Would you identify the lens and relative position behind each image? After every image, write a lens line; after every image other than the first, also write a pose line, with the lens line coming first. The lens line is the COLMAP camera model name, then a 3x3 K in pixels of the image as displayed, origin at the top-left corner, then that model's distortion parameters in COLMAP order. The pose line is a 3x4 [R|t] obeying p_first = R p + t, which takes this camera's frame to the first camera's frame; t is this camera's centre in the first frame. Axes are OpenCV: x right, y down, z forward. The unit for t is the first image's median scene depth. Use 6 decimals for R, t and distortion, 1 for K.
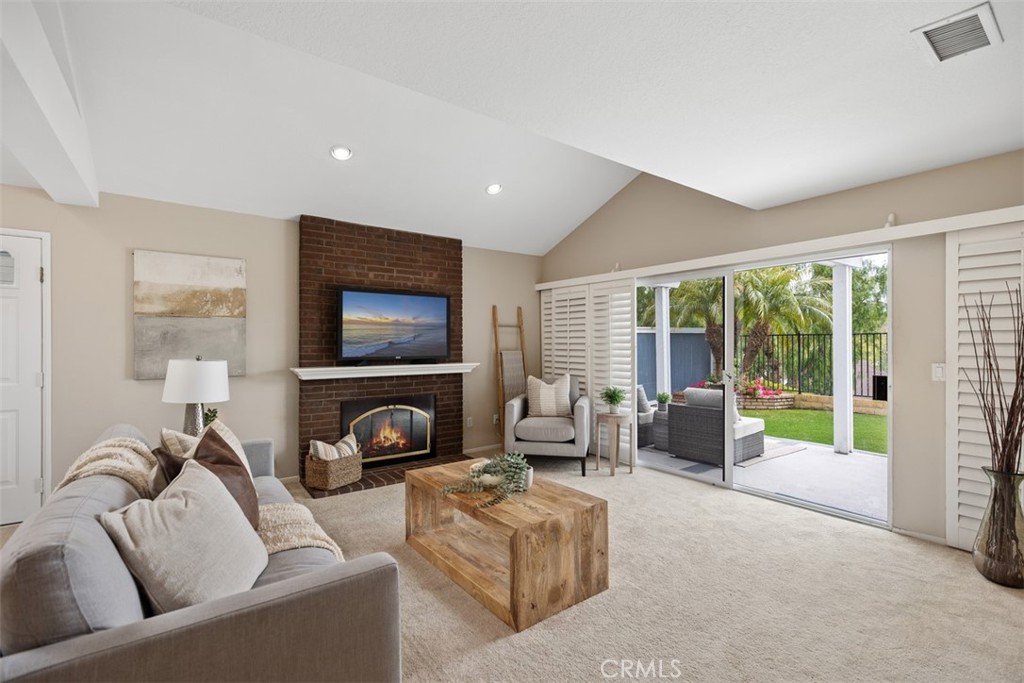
lens RADIAL K [[463.2, 0, 511.9], [0, 463.2, 343.5], [0, 0, 1]] dist [0.004681, -0.001198]
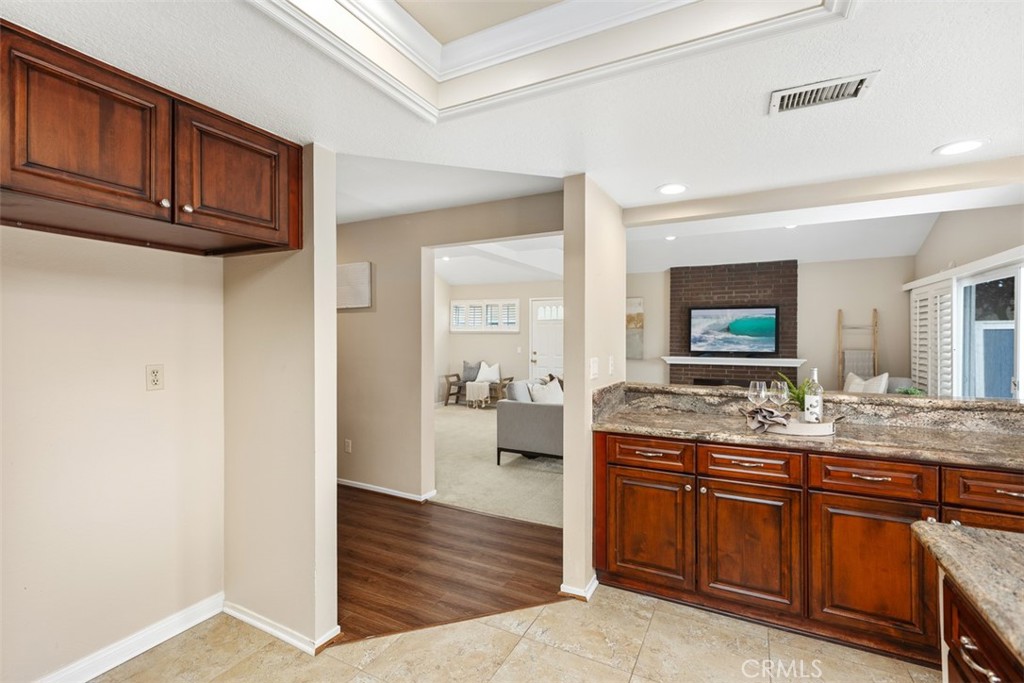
lens RADIAL K [[463.2, 0, 507.4], [0, 463.2, 338.8], [0, 0, 1]] dist [0.004681, -0.001198]
pose [[0.443670, 0.003039, -0.896185, 0.756129], [-0.003560, 0.999992, 0.001628, -0.012685], [0.896183, 0.002468, 0.443678, -0.280341]]
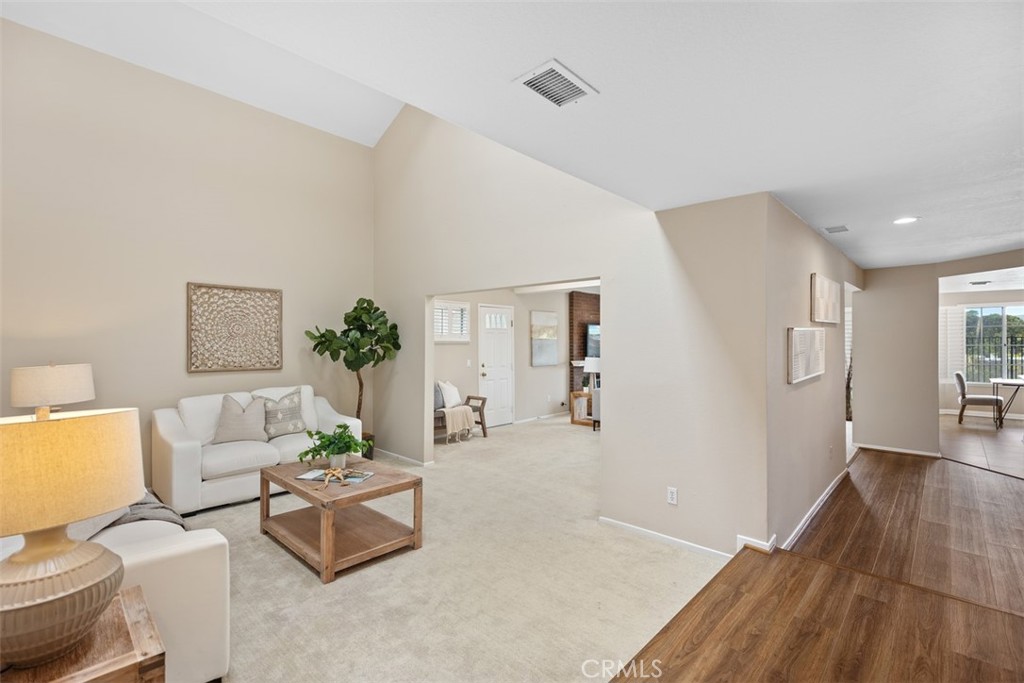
lens RADIAL K [[463.2, 0, 505.2], [0, 463.2, 340.0], [0, 0, 1]] dist [0.004681, -0.001198]
pose [[0.984357, -0.005747, 0.176094, -1.058035], [0.006704, 0.999966, -0.004840, -0.035806], [-0.176060, 0.005945, 0.984362, -0.992727]]
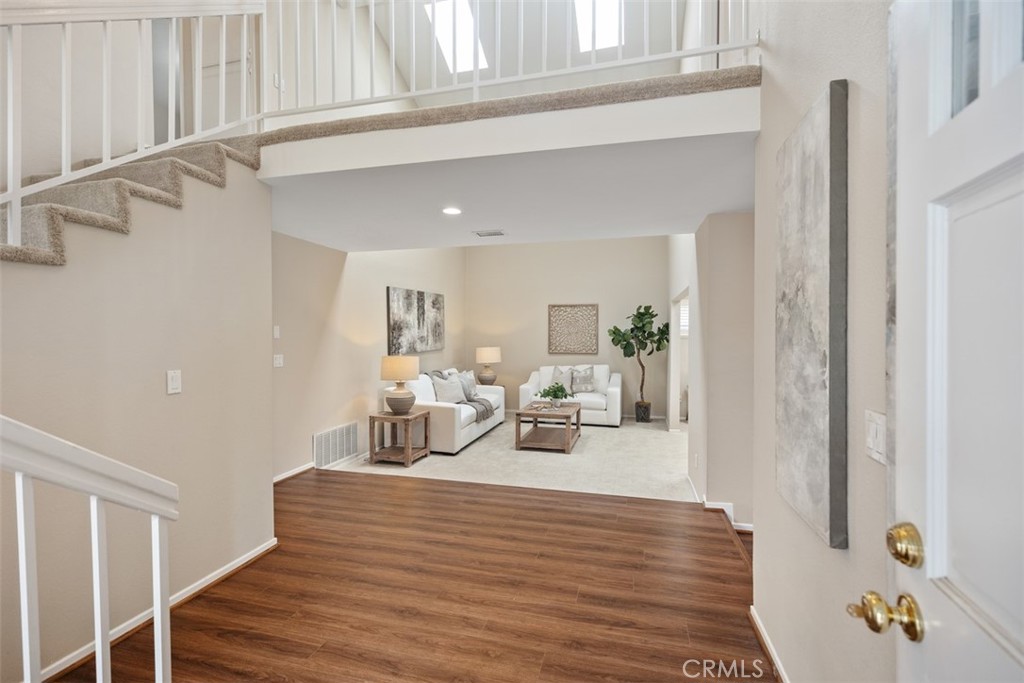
lens RADIAL K [[463.2, 0, 503.9], [0, 463.2, 341.7], [0, 0, 1]] dist [0.004681, -0.001198]
pose [[0.617952, 0.001689, -0.786214, -0.205473], [0.005982, 0.999959, 0.006850, -0.035693], [0.786193, -0.008936, 0.617916, -1.177120]]
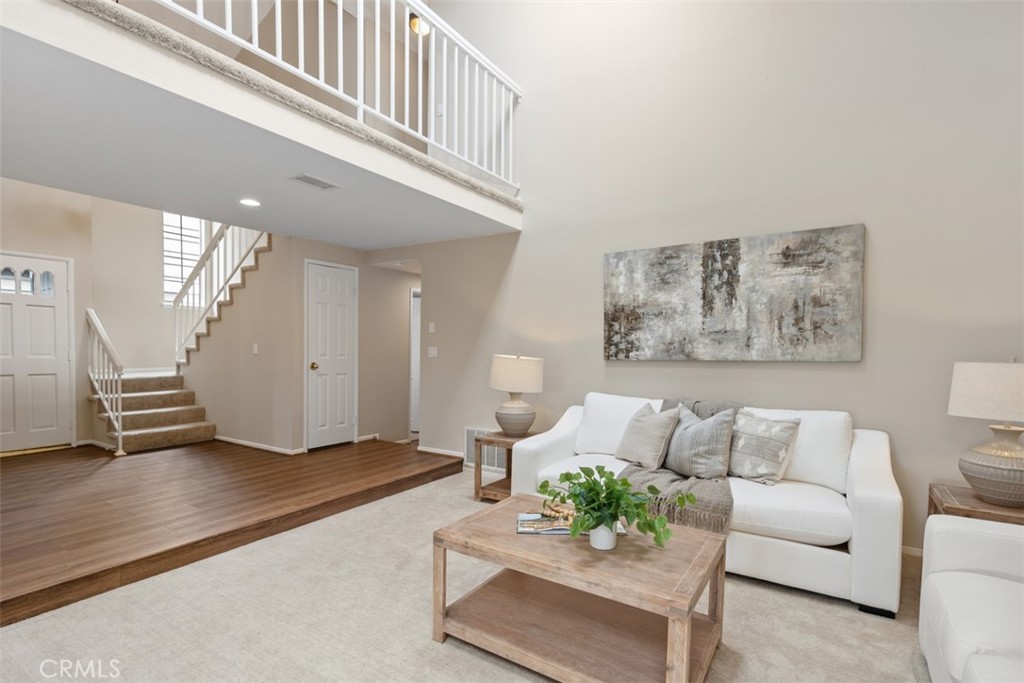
lens RADIAL K [[483.5, 0, 522.5], [0, 483.5, 372.2], [0, 0, 1]] dist [0.002917, 0.000222]
pose [[-0.925011, -0.002474, -0.379933, -0.963907], [-0.022784, 0.998540, 0.048968, -0.007394], [0.379257, 0.053952, -0.923717, 0.164075]]
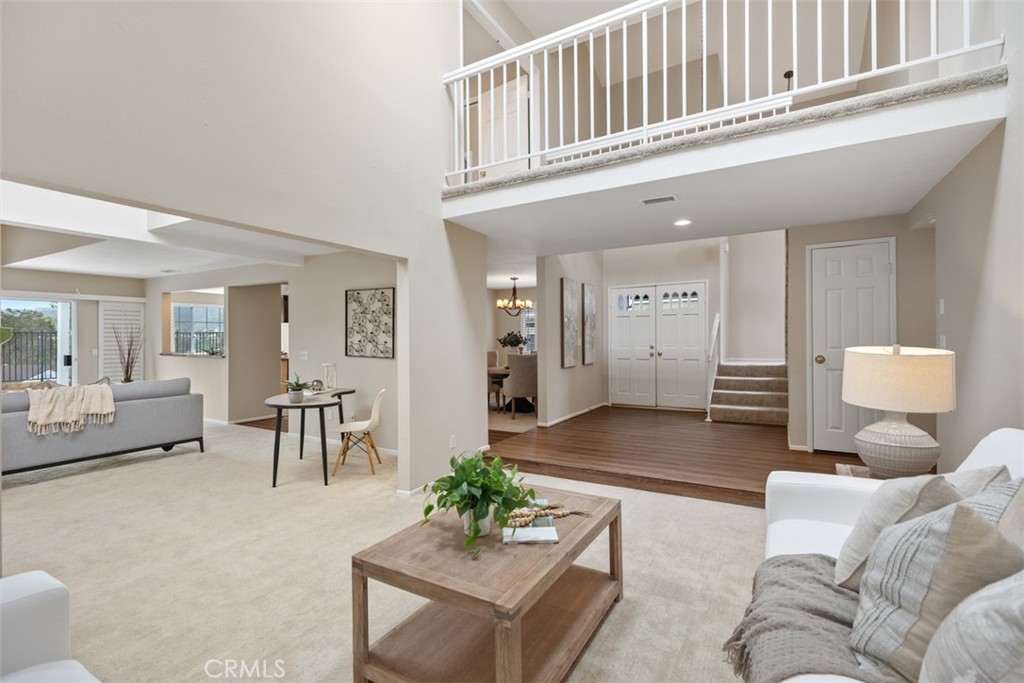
lens RADIAL K [[463.2, 0, 506.2], [0, 463.2, 333.5], [0, 0, 1]] dist [0.004681, -0.001198]
pose [[-0.403105, 0.006684, 0.915129, -1.590879], [0.006662, 0.999968, -0.004369, -0.010572], [-0.915129, 0.004335, -0.403137, -0.056512]]
